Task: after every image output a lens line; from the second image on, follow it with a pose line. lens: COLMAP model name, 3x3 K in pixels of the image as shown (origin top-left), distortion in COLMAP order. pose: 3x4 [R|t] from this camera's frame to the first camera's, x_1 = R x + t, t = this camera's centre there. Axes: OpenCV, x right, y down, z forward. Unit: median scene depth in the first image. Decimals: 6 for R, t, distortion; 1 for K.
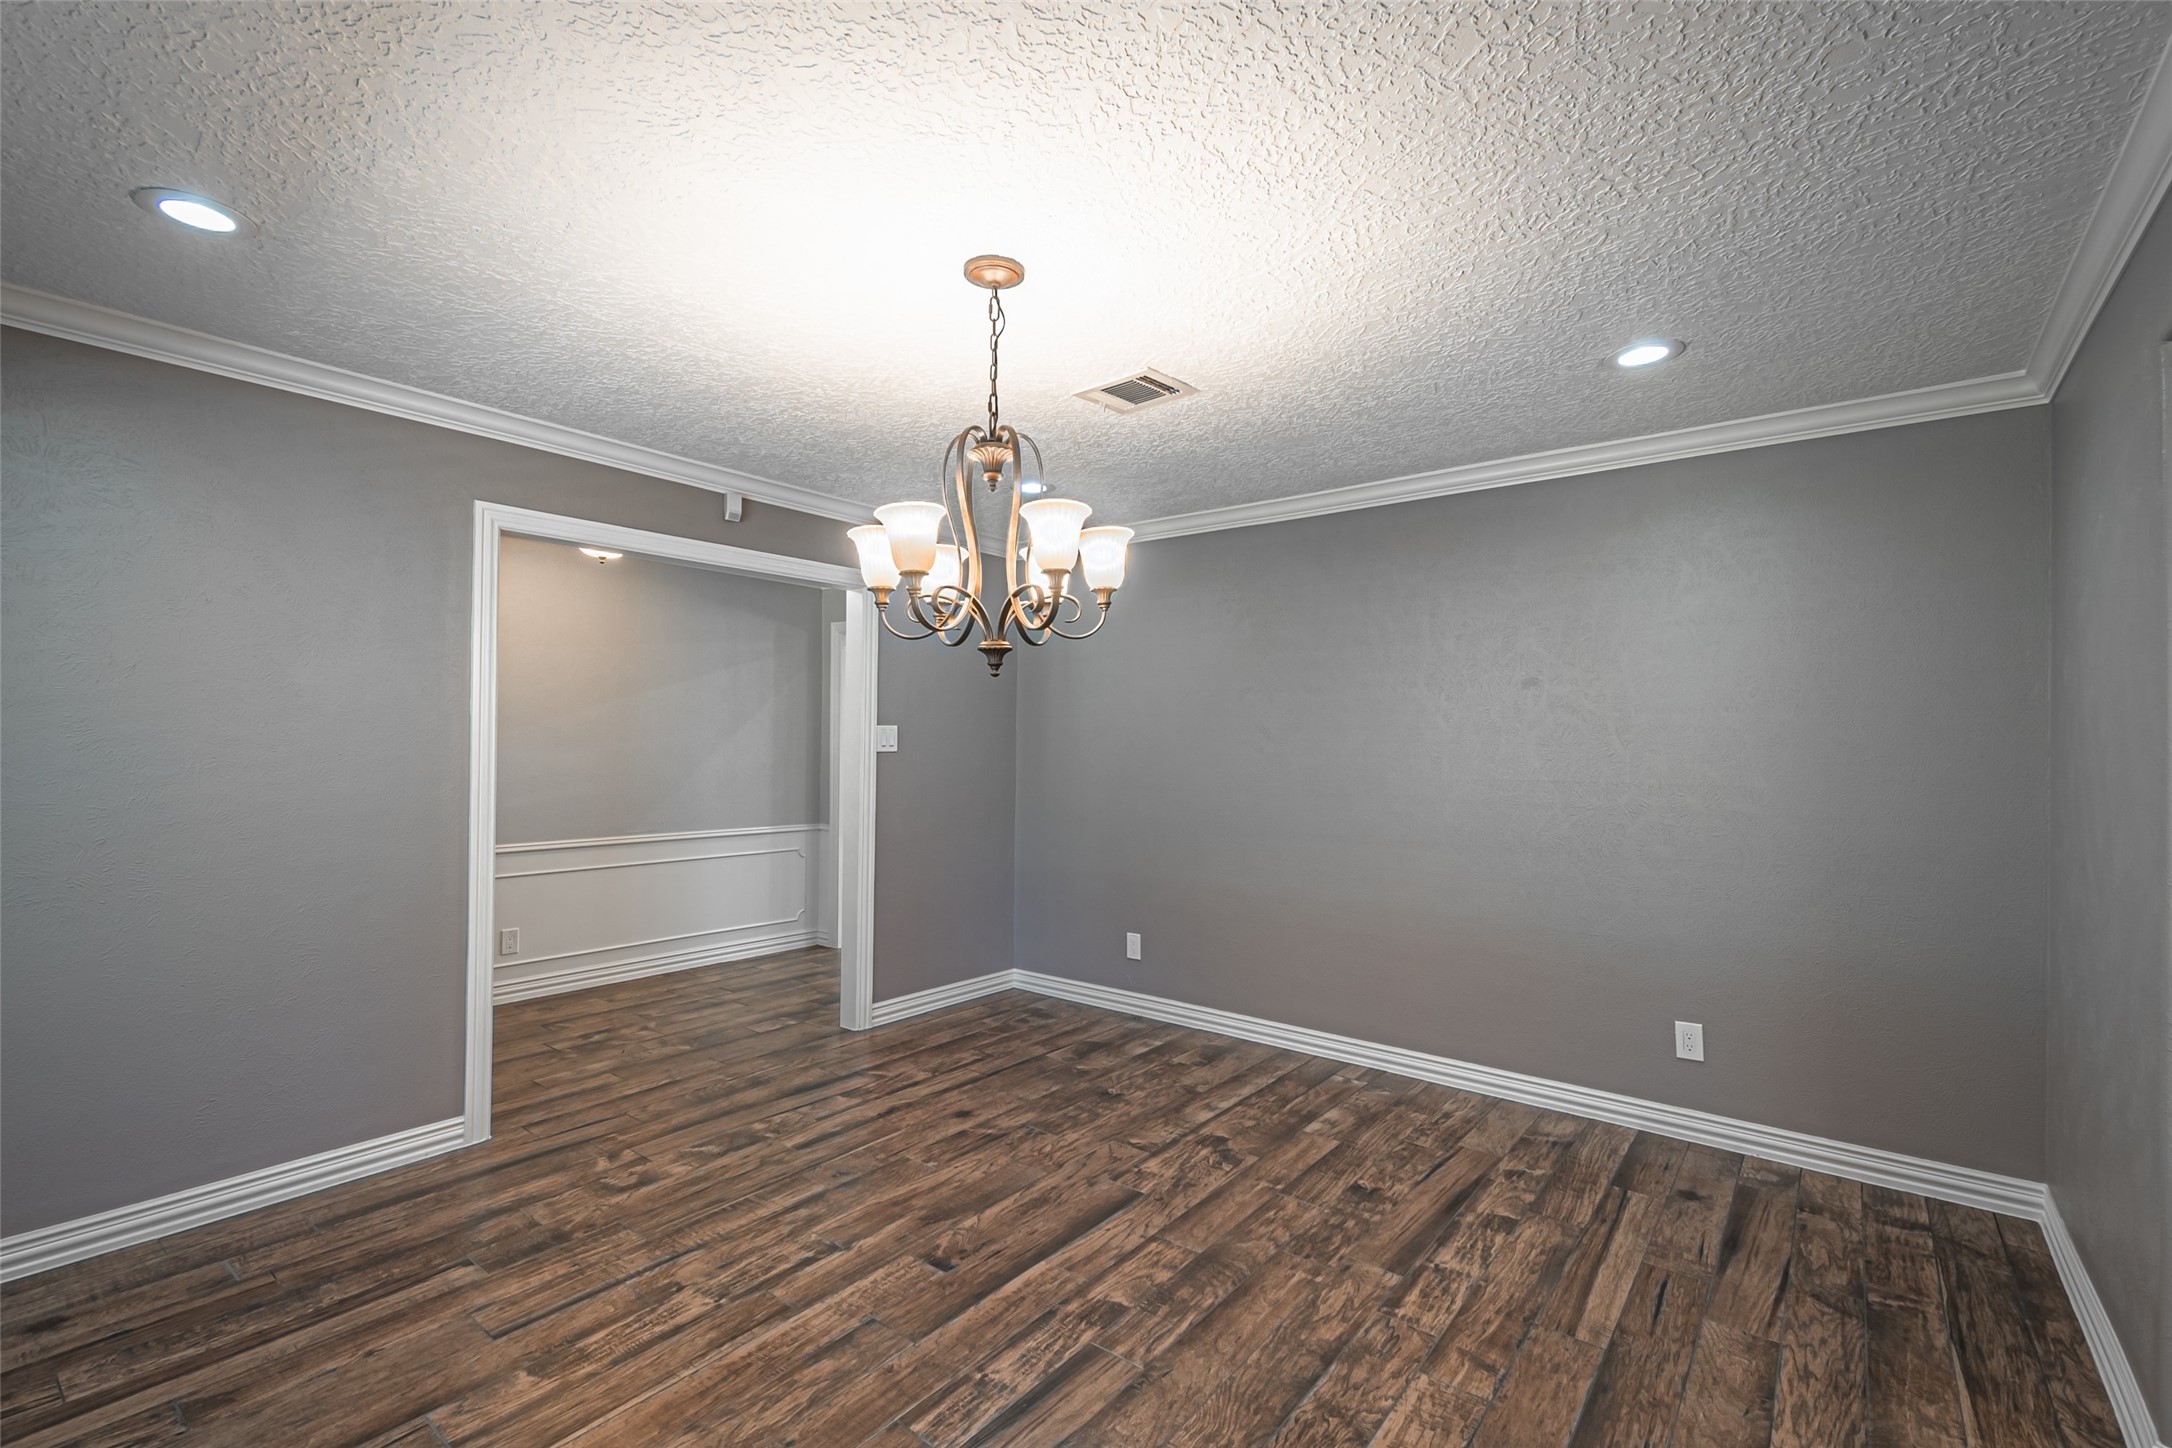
lens RADIAL K [[955.5, 0, 1074.8], [0, 955.5, 726.2], [0, 0, 1]] dist [0.024223, -0.009857]
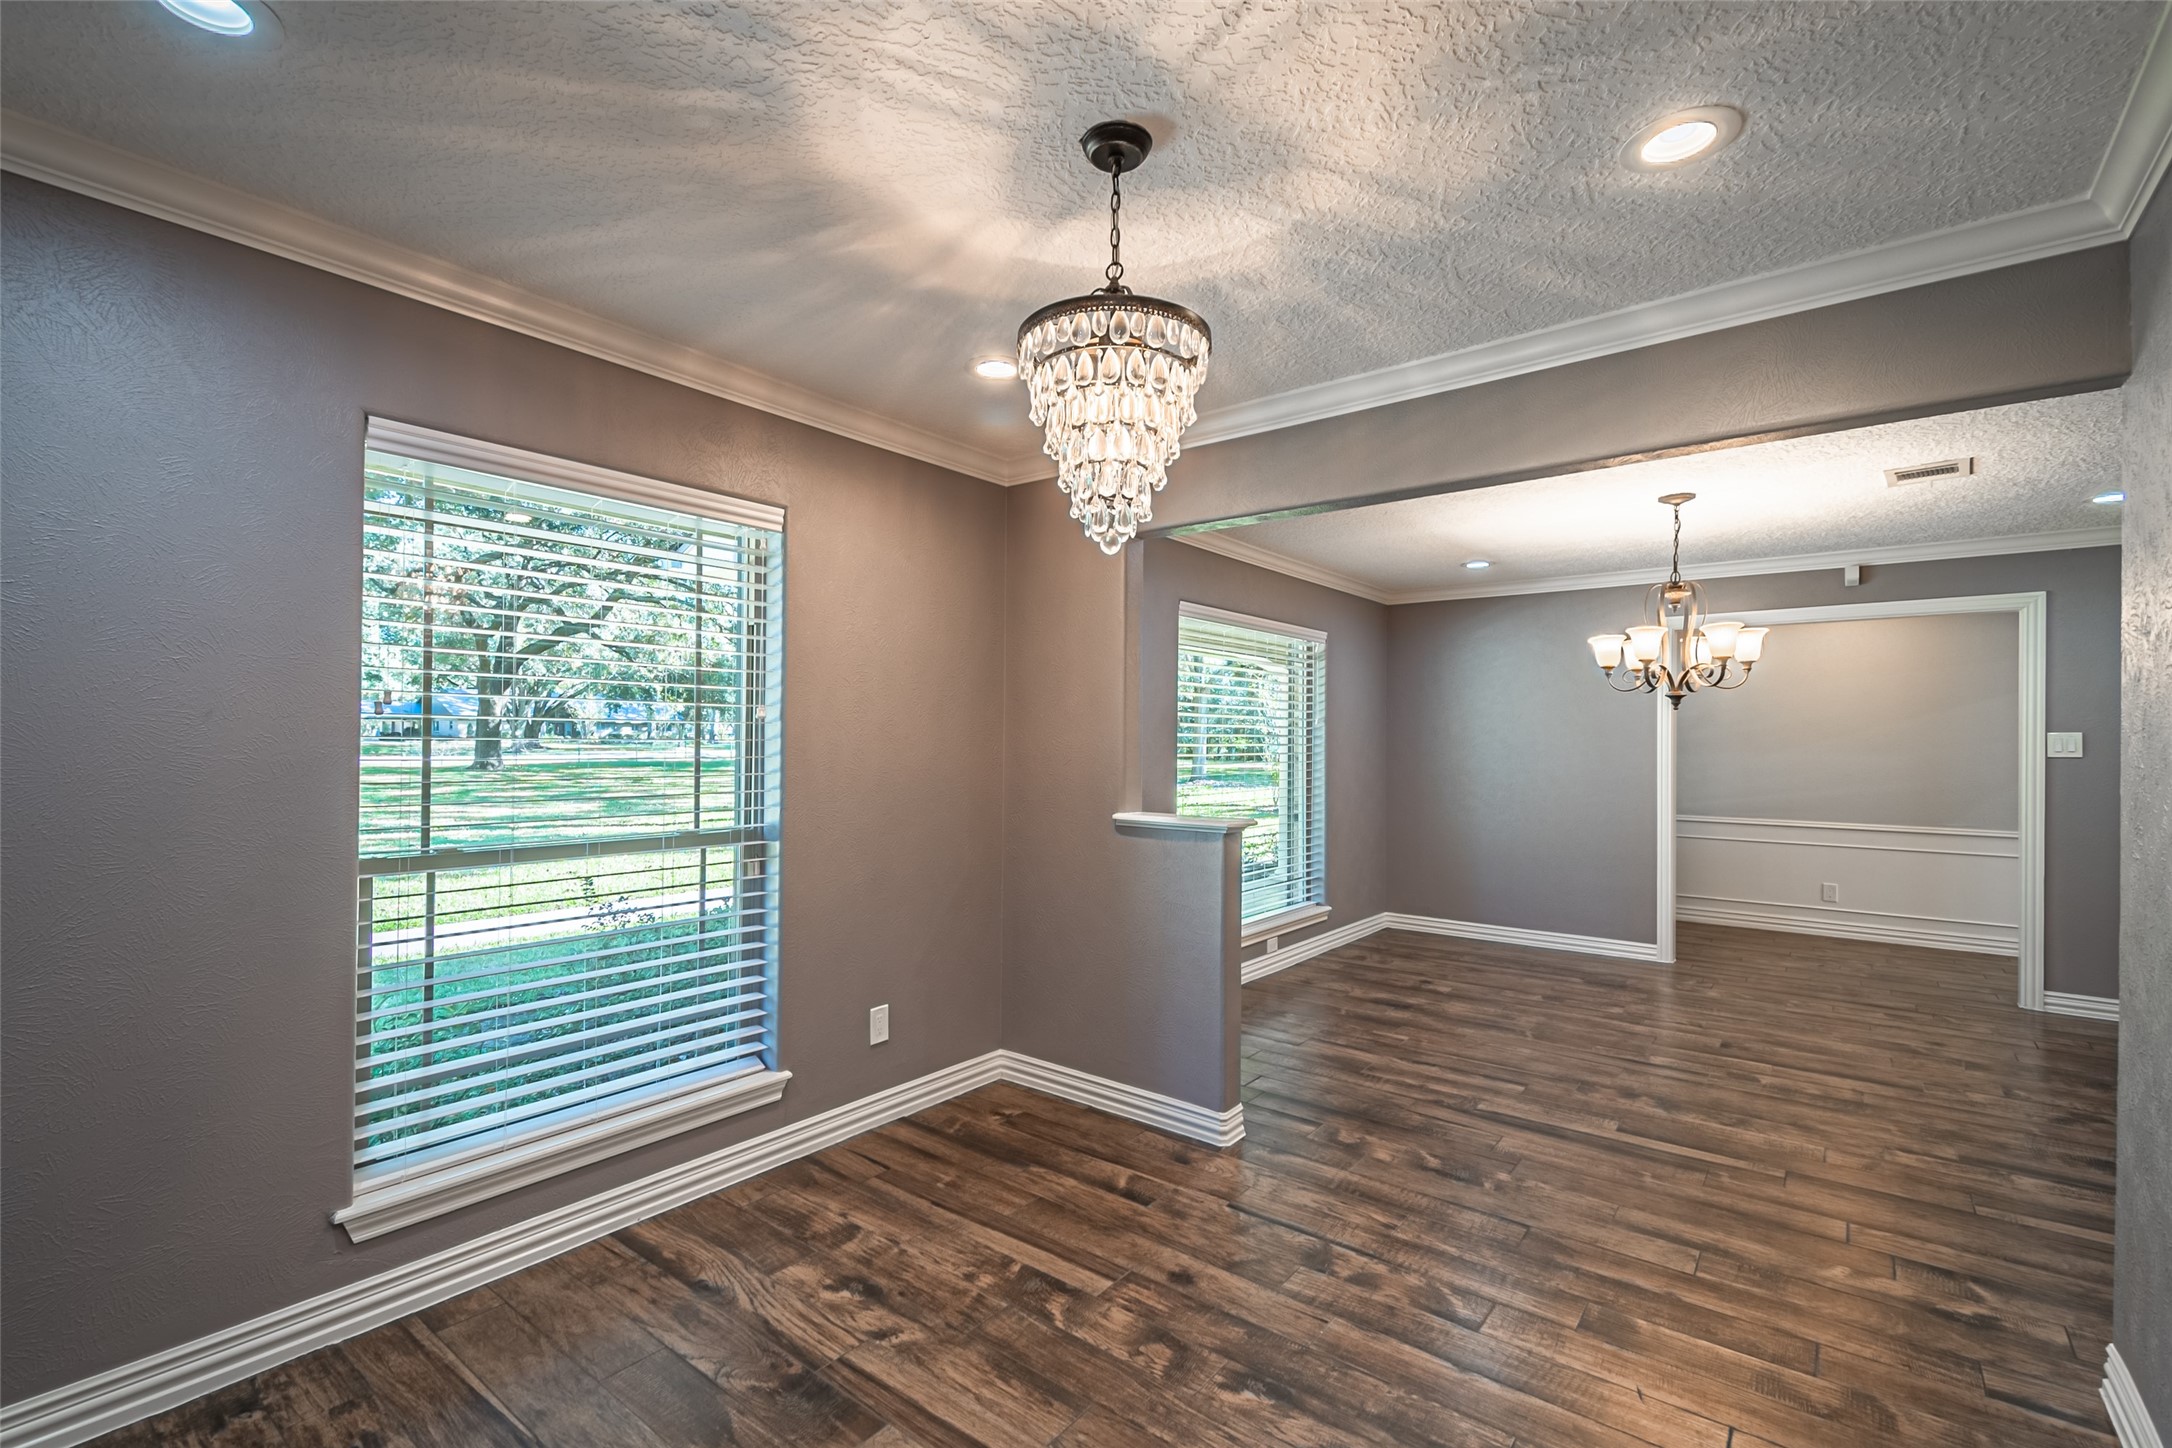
lens RADIAL K [[955.5, 0, 1077.7], [0, 955.5, 732.8], [0, 0, 1]] dist [0.024223, -0.009857]
pose [[0.000910, -0.017376, -0.999849, 1.312269], [0.009114, 0.999808, -0.017367, 0.010640], [0.999958, -0.009097, 0.001068, -0.136876]]
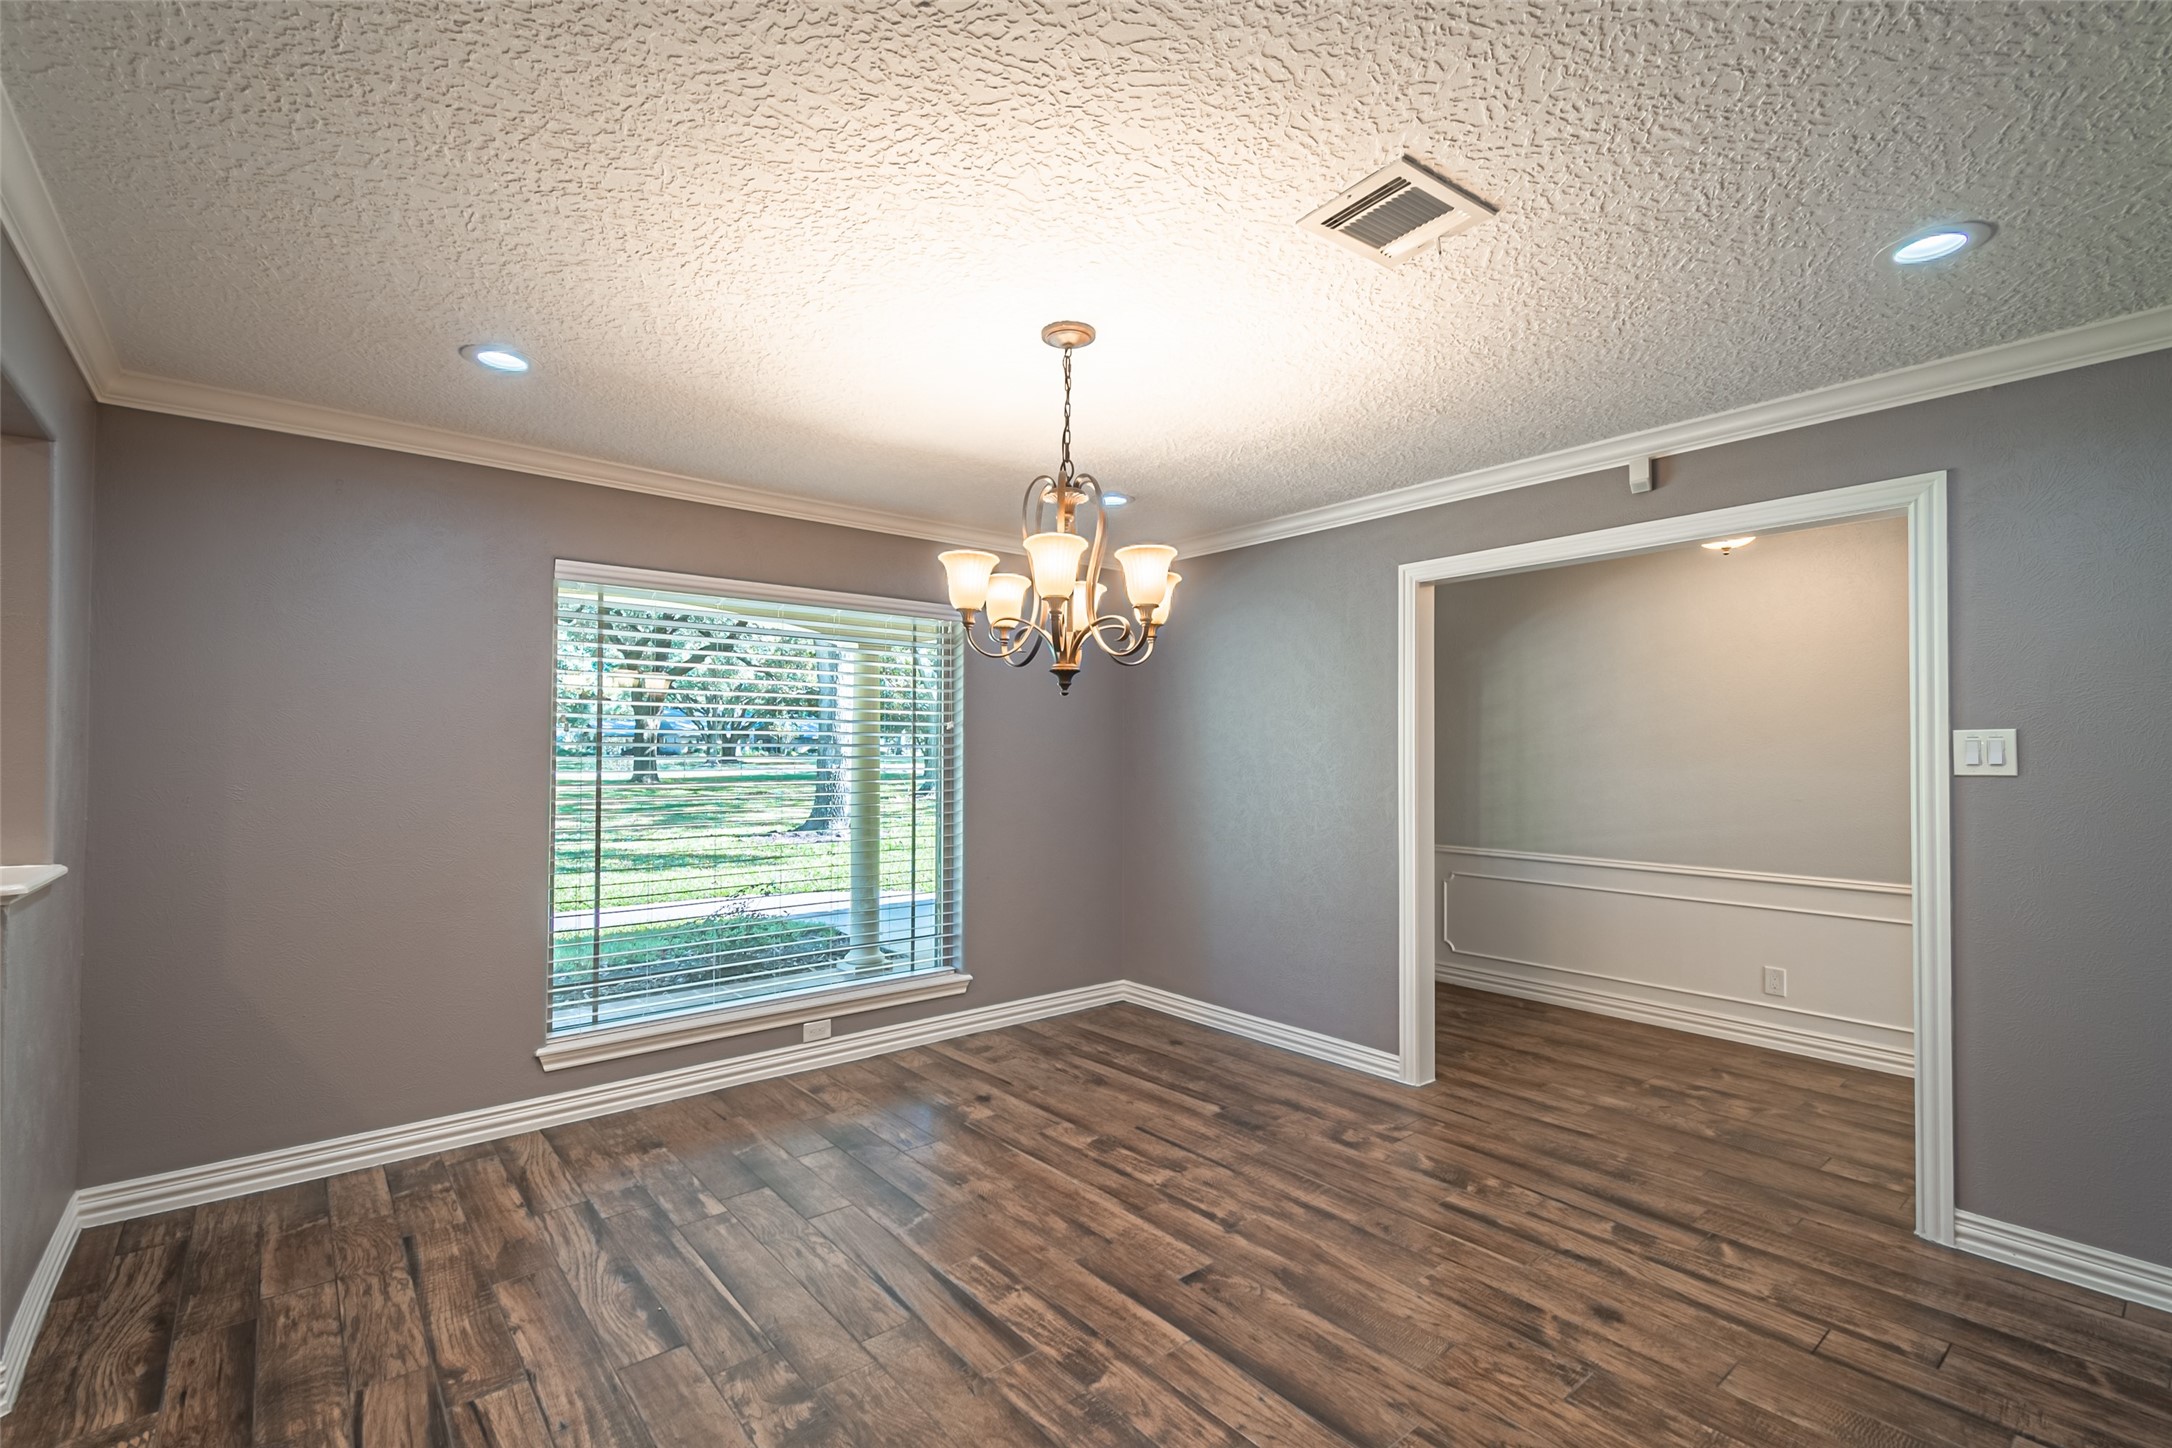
lens RADIAL K [[955.5, 0, 1075.8], [0, 955.5, 729.0], [0, 0, 1]] dist [0.024223, -0.009857]
pose [[-0.207779, -0.033674, -0.977596, 0.718129], [0.012164, 0.999241, -0.037005, 0.019704], [0.978100, -0.019580, -0.207212, 0.891572]]
